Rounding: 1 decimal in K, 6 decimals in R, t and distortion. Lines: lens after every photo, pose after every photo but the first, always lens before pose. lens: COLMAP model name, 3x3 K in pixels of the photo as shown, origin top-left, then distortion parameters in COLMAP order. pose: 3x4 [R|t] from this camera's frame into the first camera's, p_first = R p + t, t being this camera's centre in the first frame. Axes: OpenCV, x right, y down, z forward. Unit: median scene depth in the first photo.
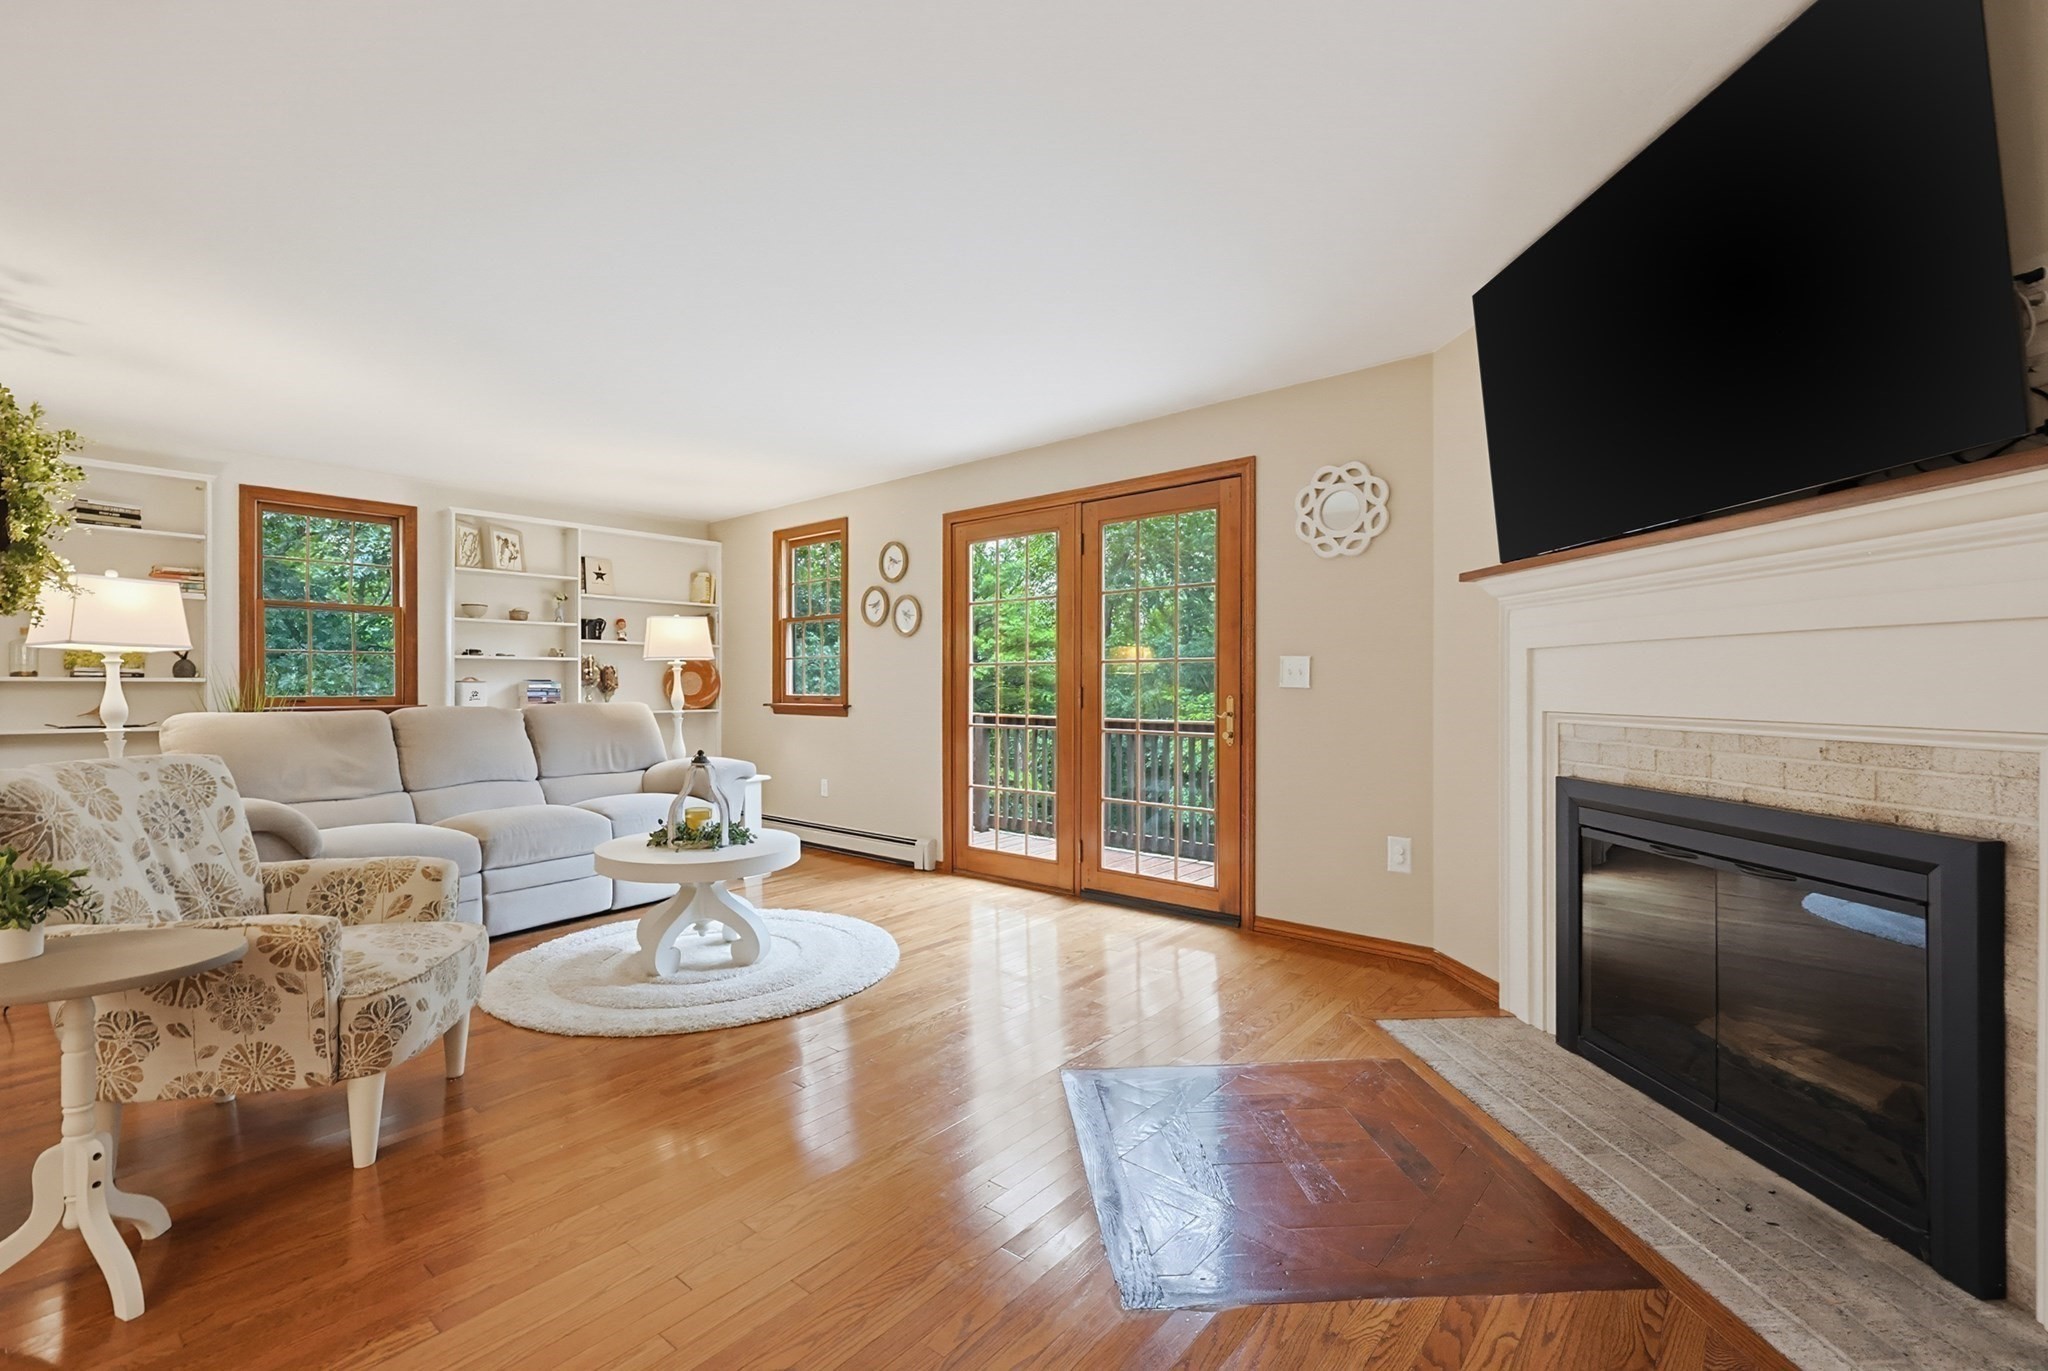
lens RADIAL K [[893.5, 0, 1018.1], [0, 893.5, 687.0], [0, 0, 1]] dist [0.000999, -0.000227]
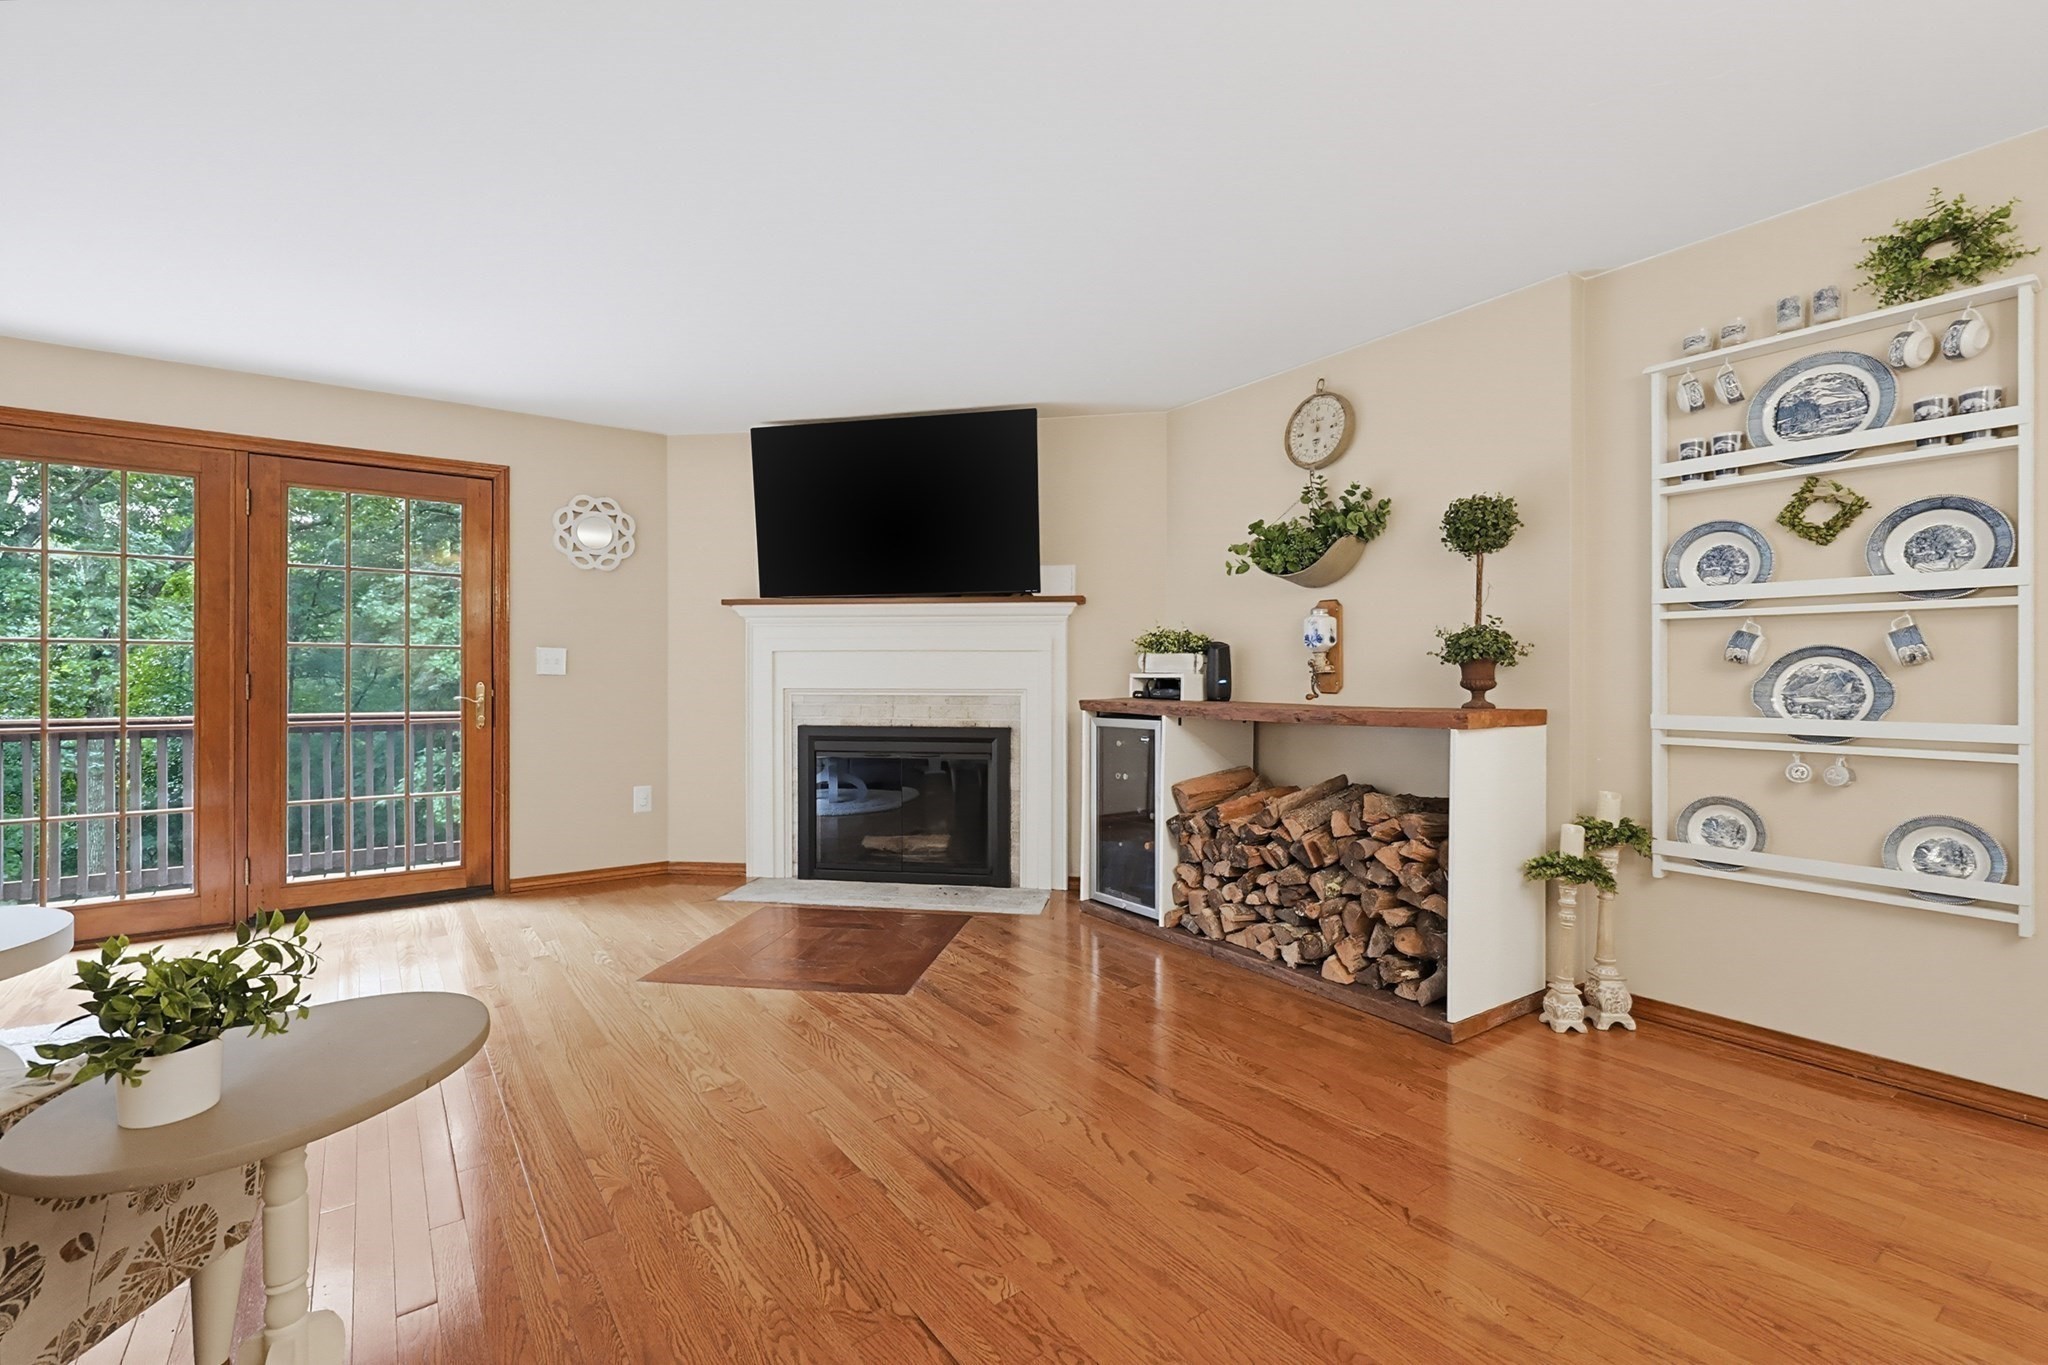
lens RADIAL K [[893.5, 0, 1018.1], [0, 893.5, 684.0], [0, 0, 1]] dist [0.000999, -0.000227]
pose [[0.224193, -0.006838, 0.974521, -0.763086], [0.000778, 0.999976, 0.006838, 0.005794], [-0.974544, -0.000775, 0.224193, 0.149147]]
